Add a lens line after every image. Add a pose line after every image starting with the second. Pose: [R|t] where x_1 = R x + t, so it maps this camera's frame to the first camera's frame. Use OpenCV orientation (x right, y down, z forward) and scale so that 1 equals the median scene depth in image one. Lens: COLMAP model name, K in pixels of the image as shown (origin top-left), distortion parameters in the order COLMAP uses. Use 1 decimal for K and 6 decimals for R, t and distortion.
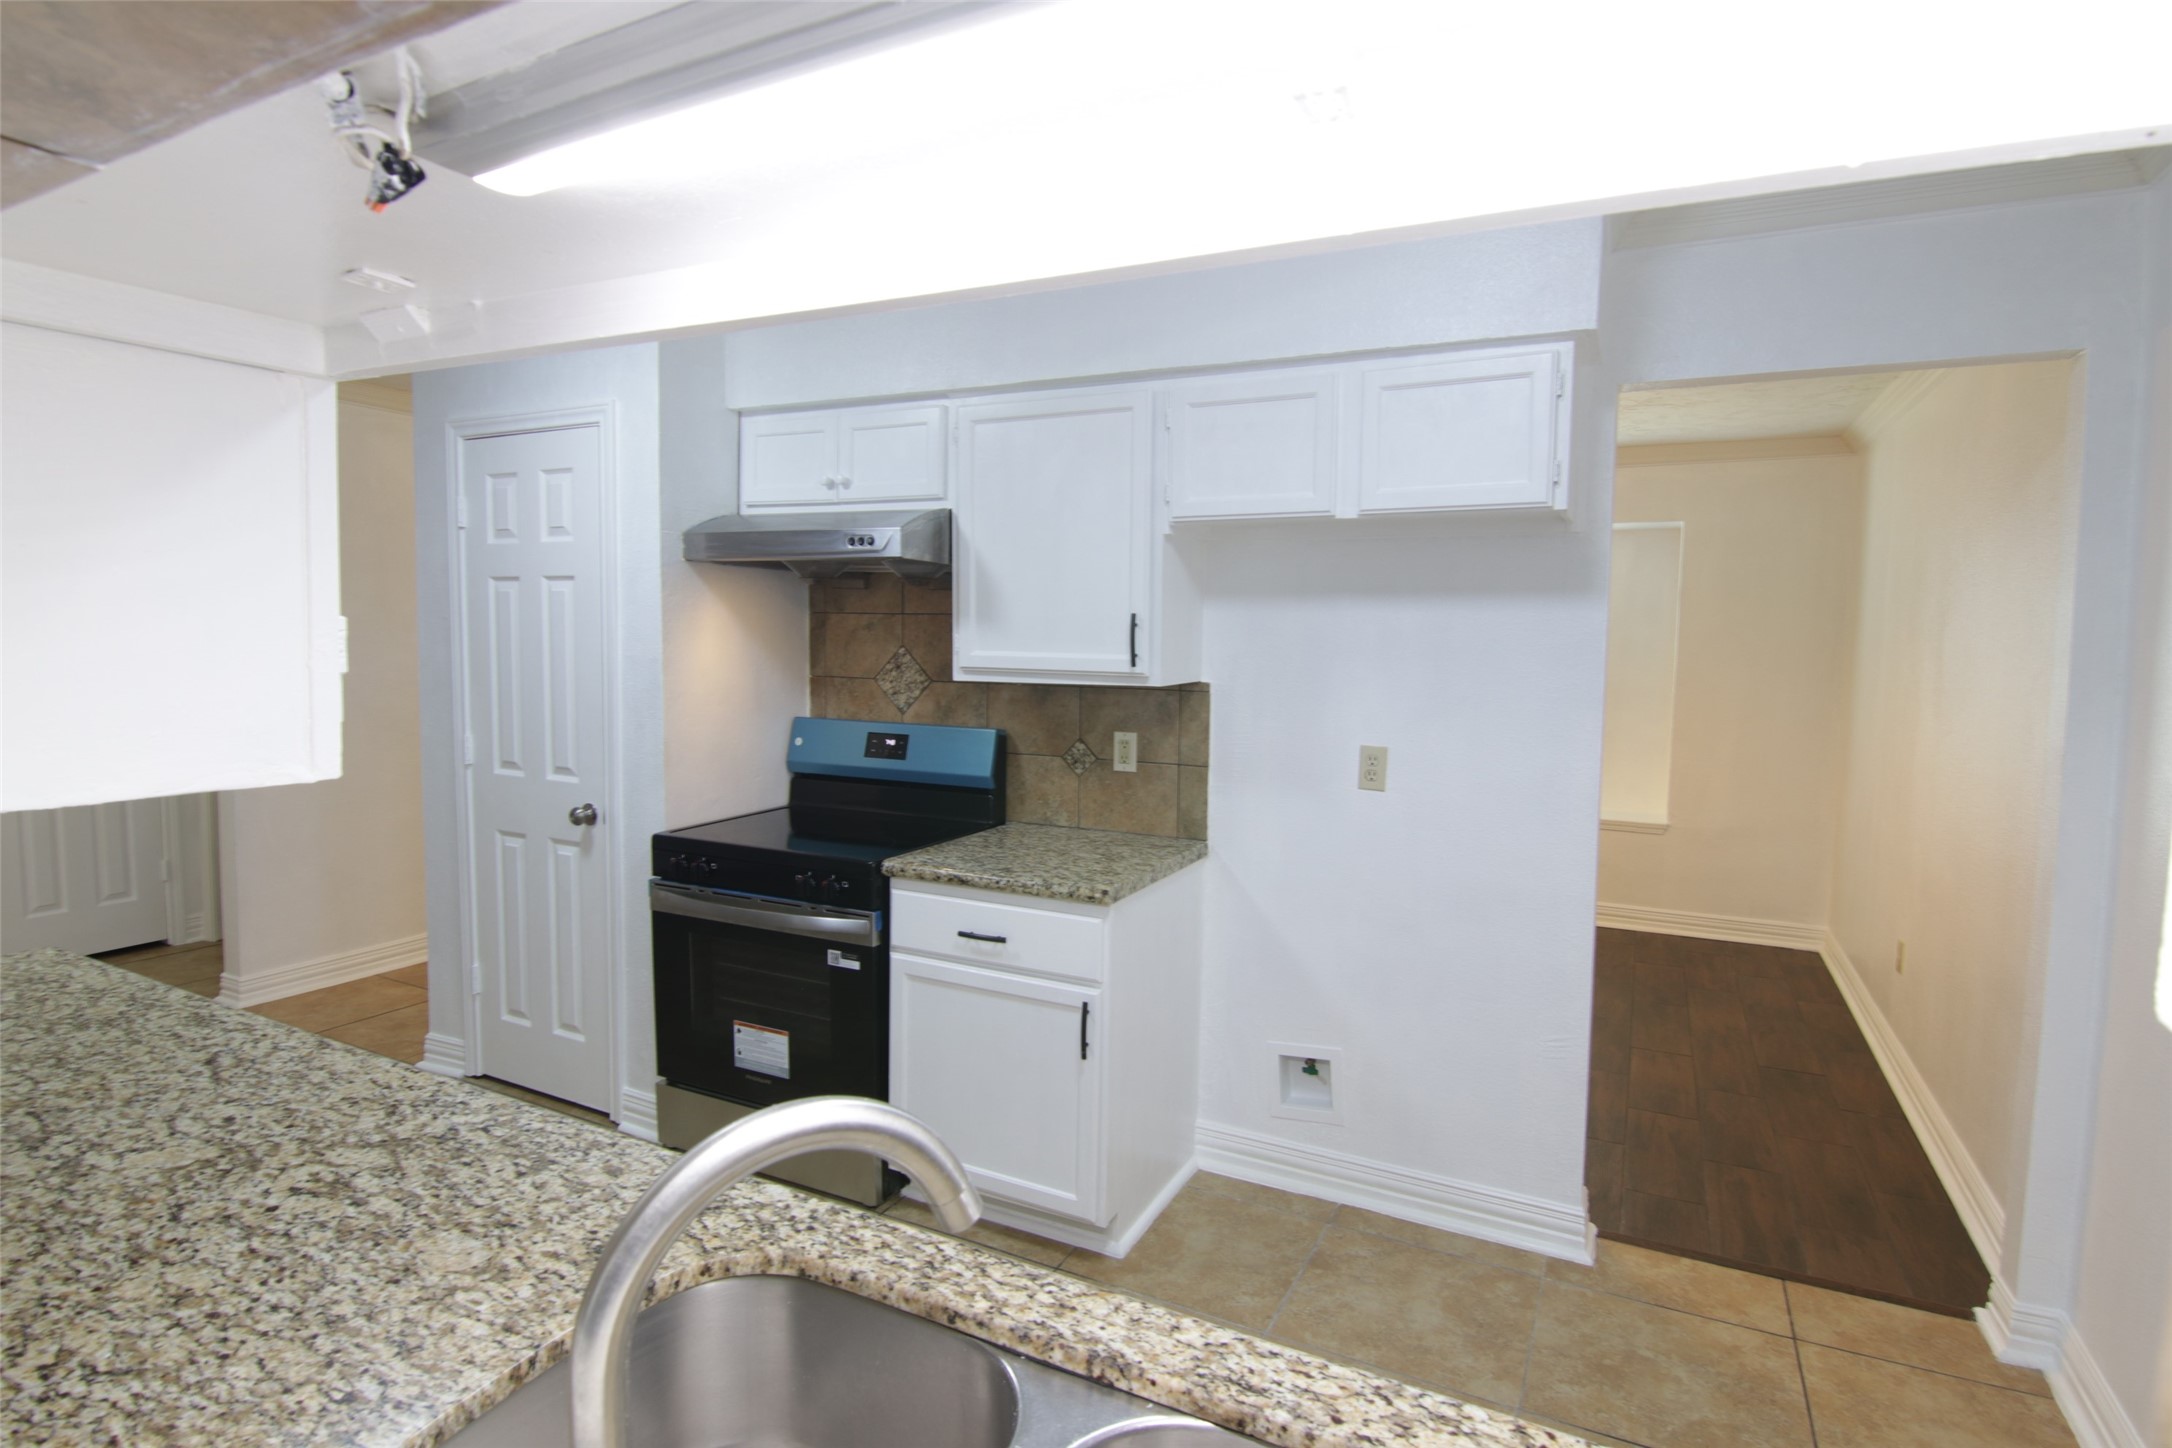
lens RADIAL K [[1108.6, 0, 1081.1], [0, 1108.6, 715.1], [0, 0, 1]] dist [0.000785, -0.016129]
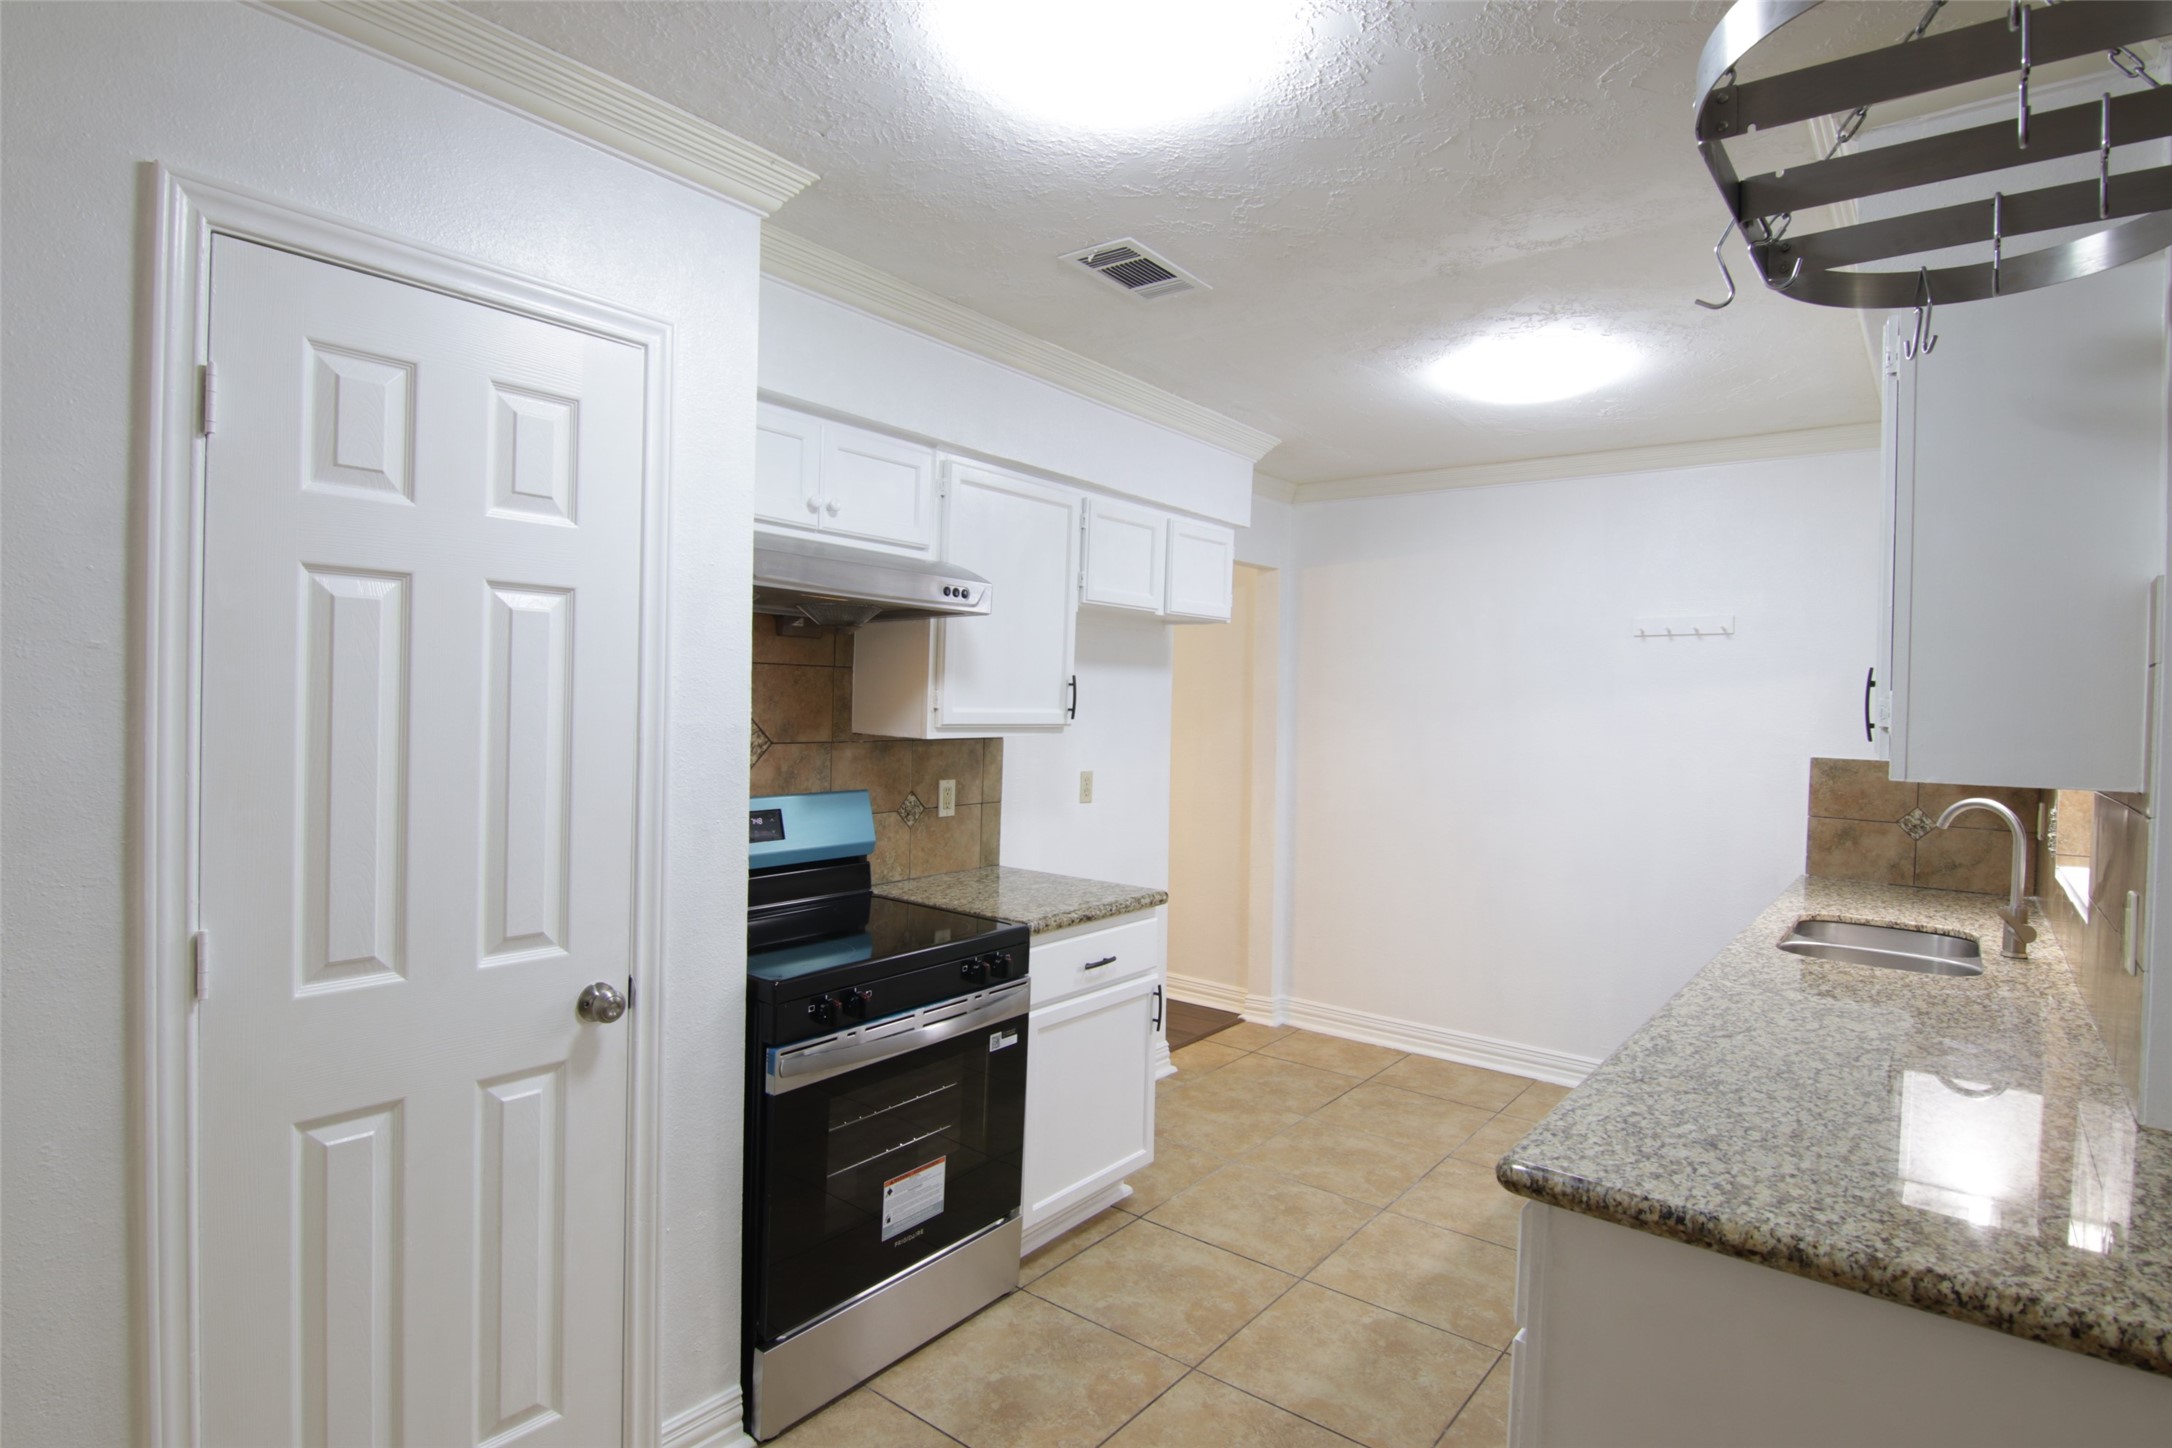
lens RADIAL K [[1108.6, 0, 1081.1], [0, 1108.6, 715.1], [0, 0, 1]] dist [0.000785, -0.016129]
pose [[0.201564, -0.026003, 0.979130, -1.047603], [0.050718, 0.998584, 0.016079, -0.061822], [-0.978161, 0.046419, 0.202598, 0.688213]]
